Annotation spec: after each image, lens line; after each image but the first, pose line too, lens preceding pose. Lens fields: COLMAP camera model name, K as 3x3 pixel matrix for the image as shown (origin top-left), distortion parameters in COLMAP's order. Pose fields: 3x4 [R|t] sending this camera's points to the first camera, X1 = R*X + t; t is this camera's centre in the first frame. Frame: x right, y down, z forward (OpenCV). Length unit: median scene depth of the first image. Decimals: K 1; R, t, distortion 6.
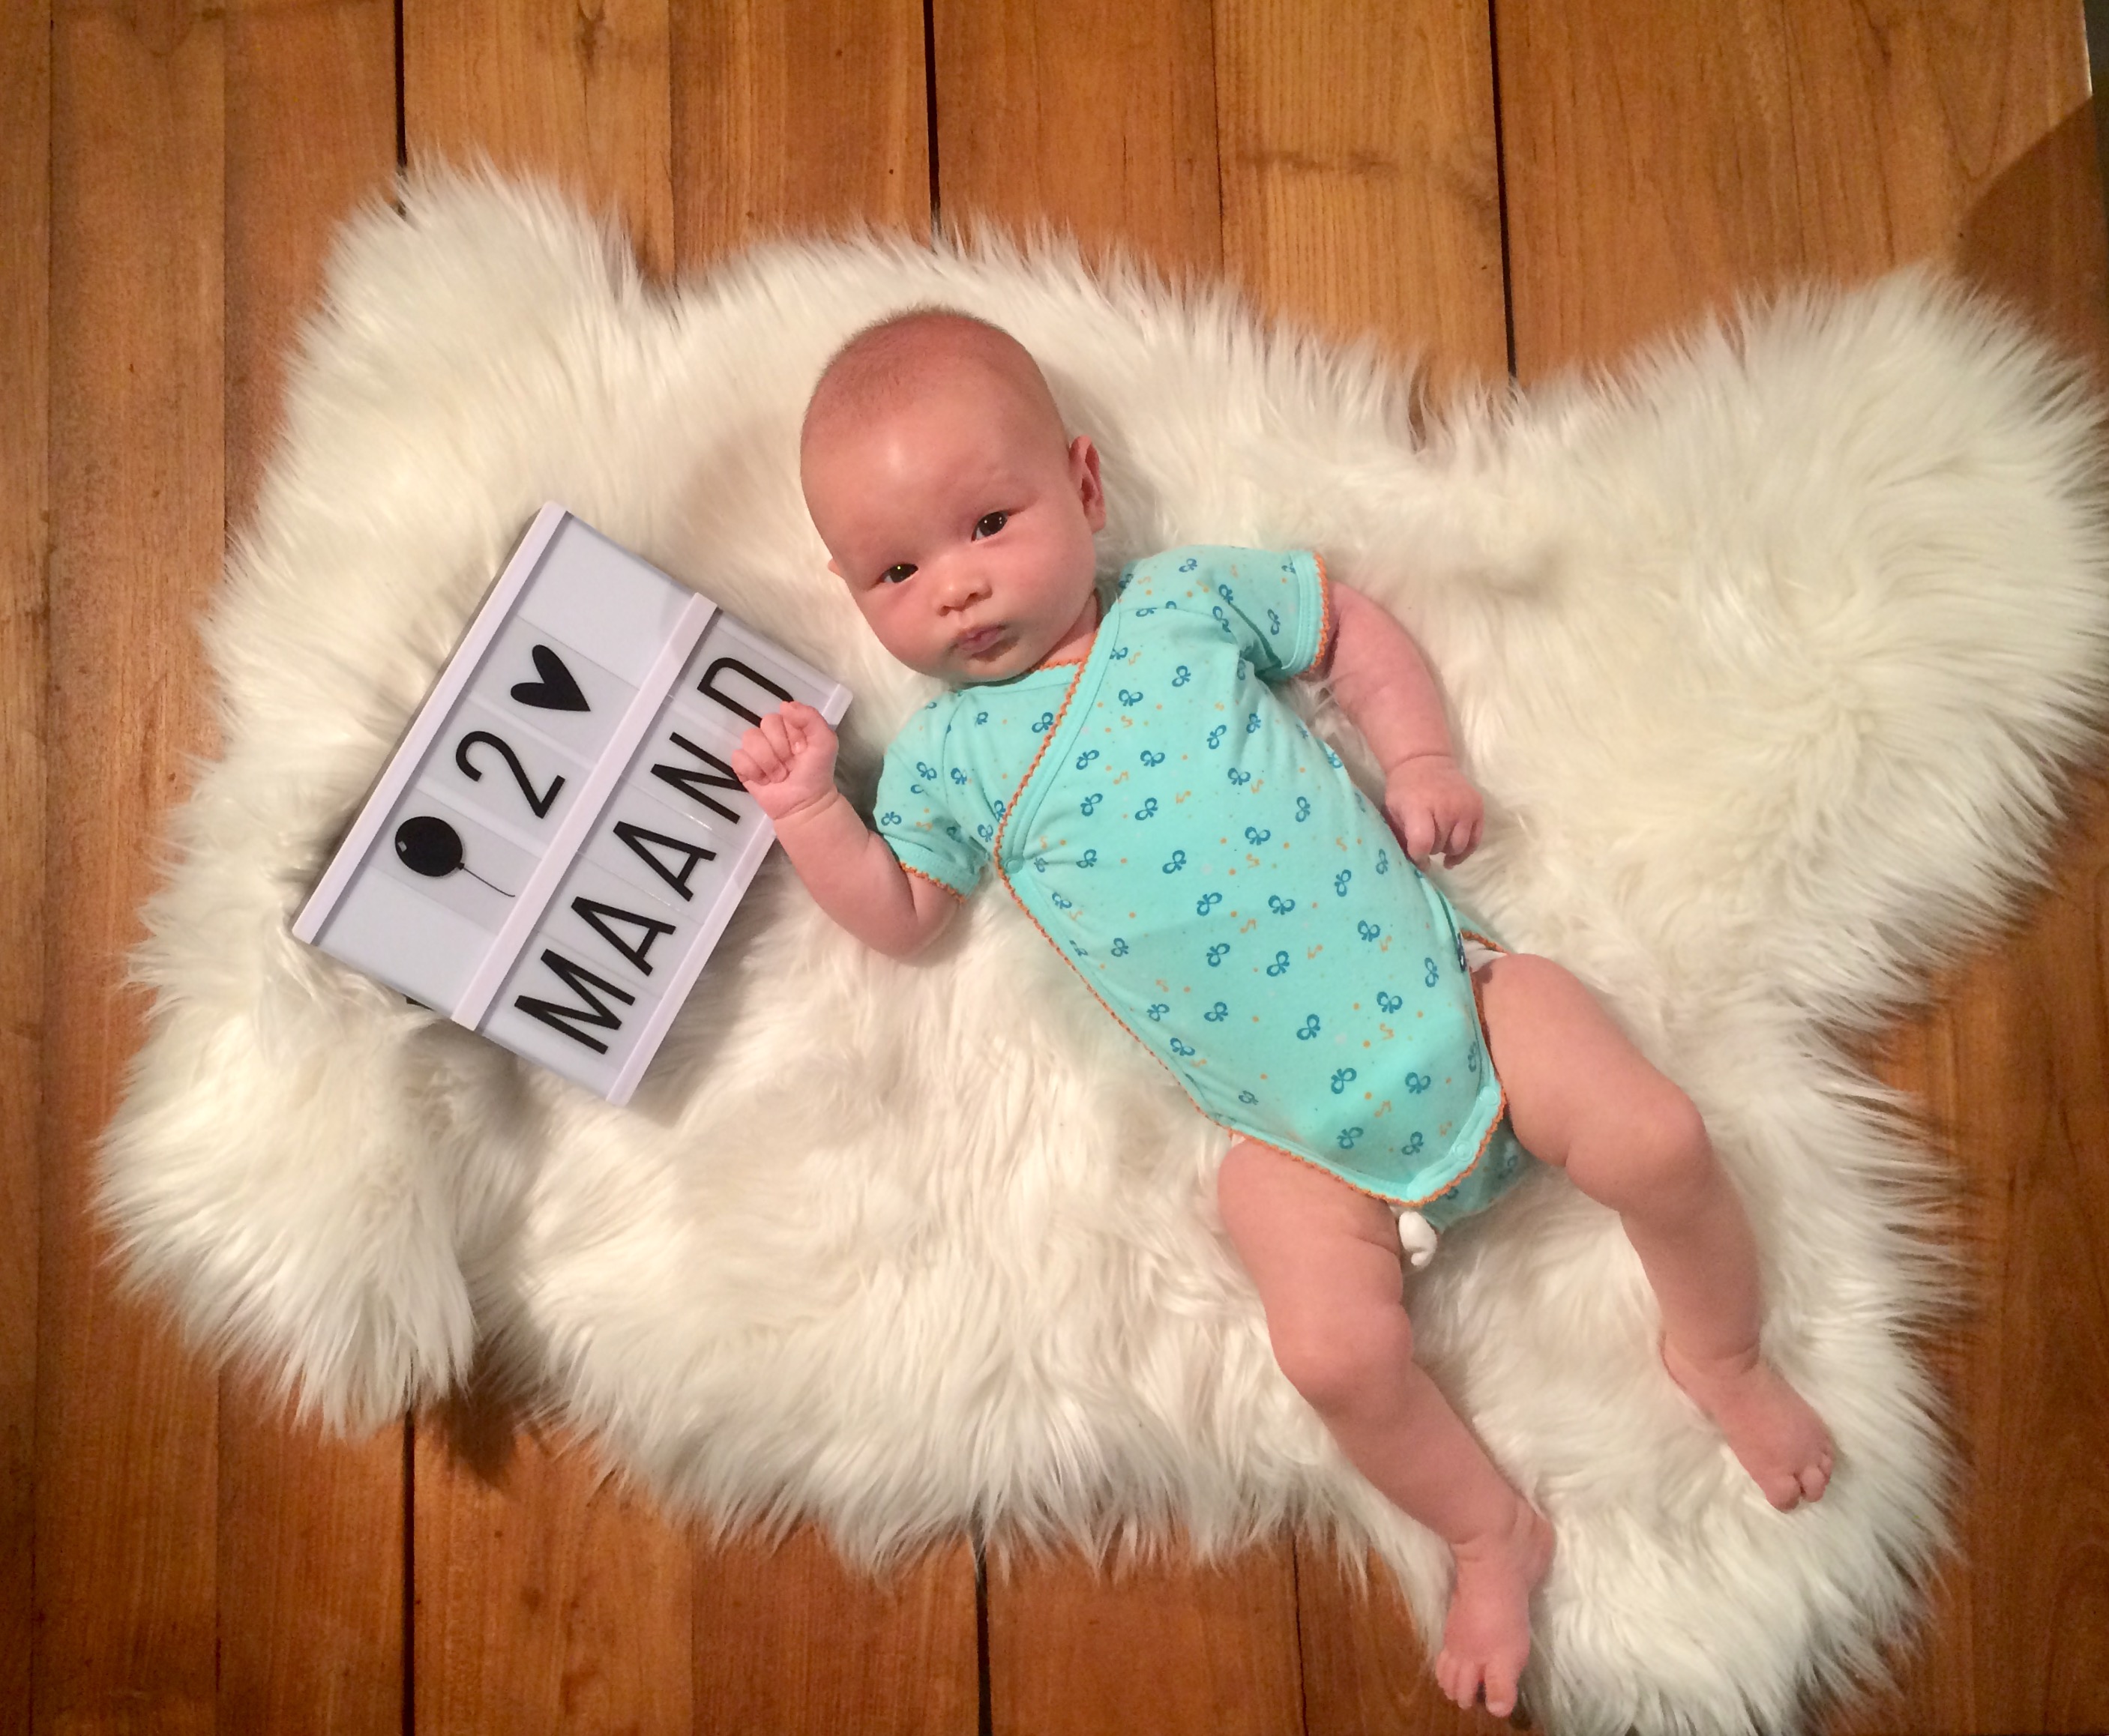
lens RADIAL K [[1981.3, 0, 1050.9], [0, 1981.3, 858.4], [0, 0, 1]] dist [-0.009043, 0.000000]
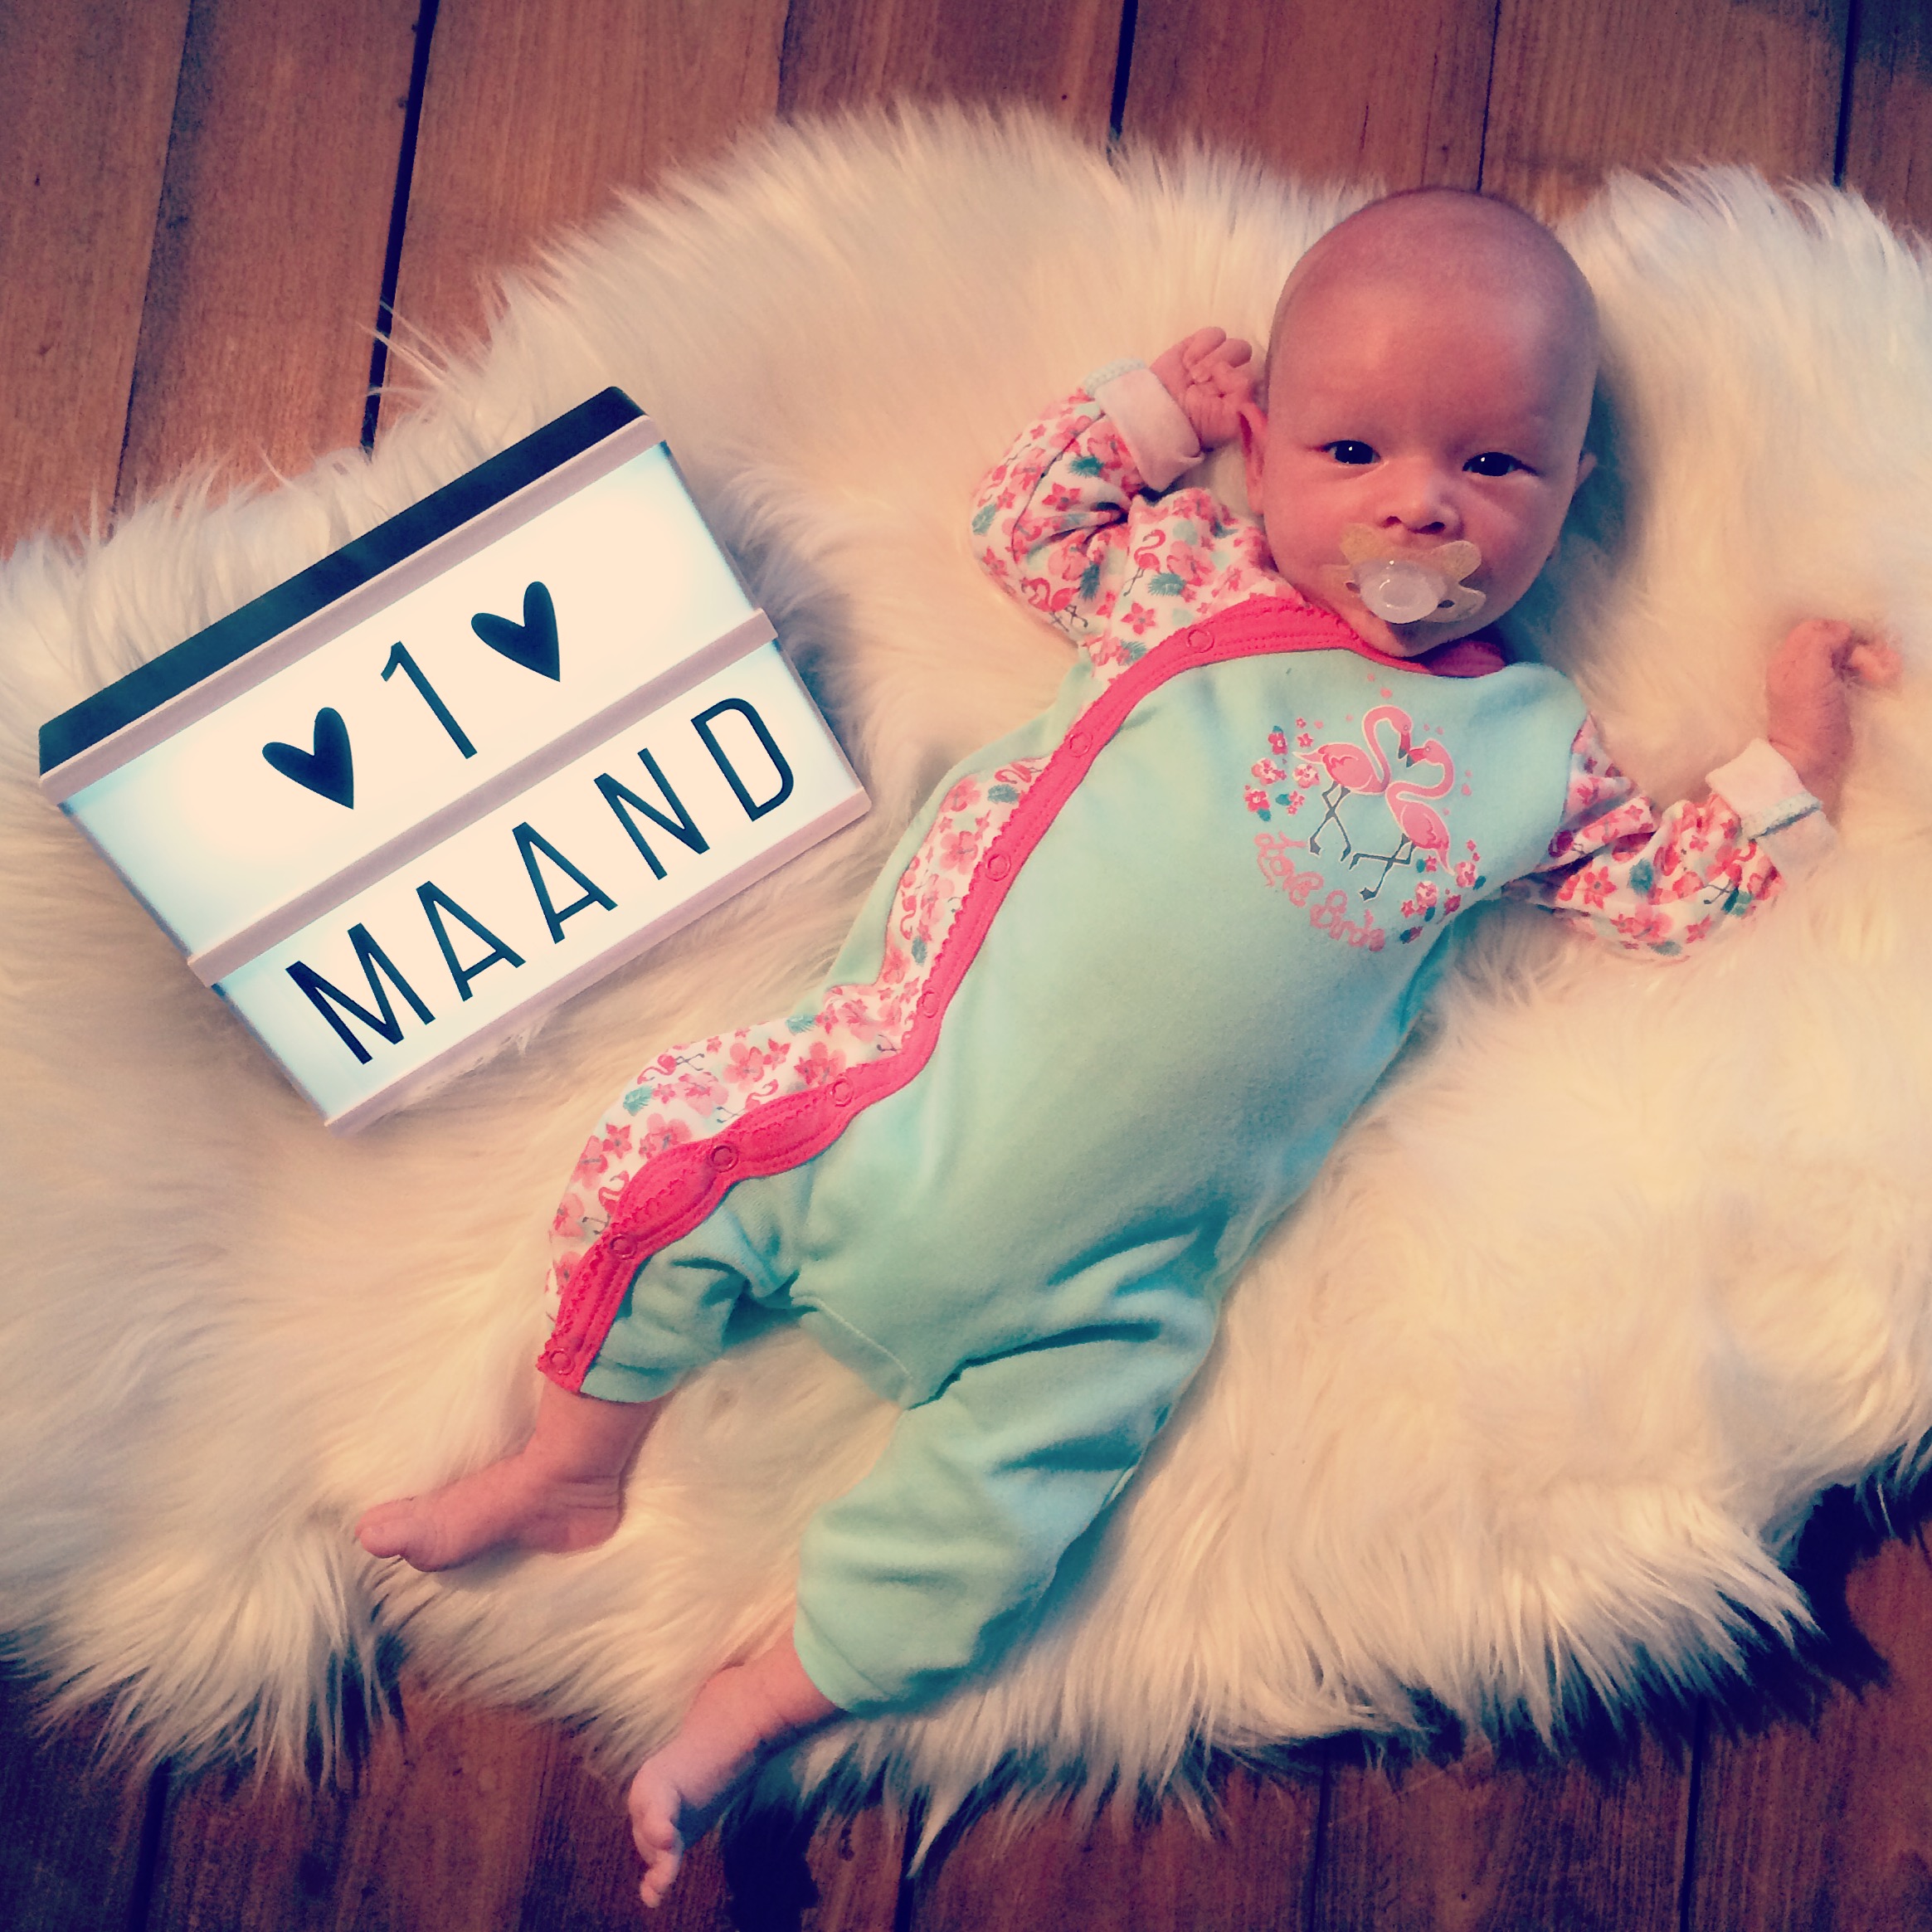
lens RADIAL K [[2162.4, 0, 960.1], [0, 2162.4, 958.4], [0, 0, 1]] dist [0.080218, 0.000000]
pose [[0.986276, 0.149156, -0.070798, -0.011296], [-0.150894, 0.988351, -0.019840, 0.007932], [0.067014, 0.030251, 0.997293, 0.167087]]
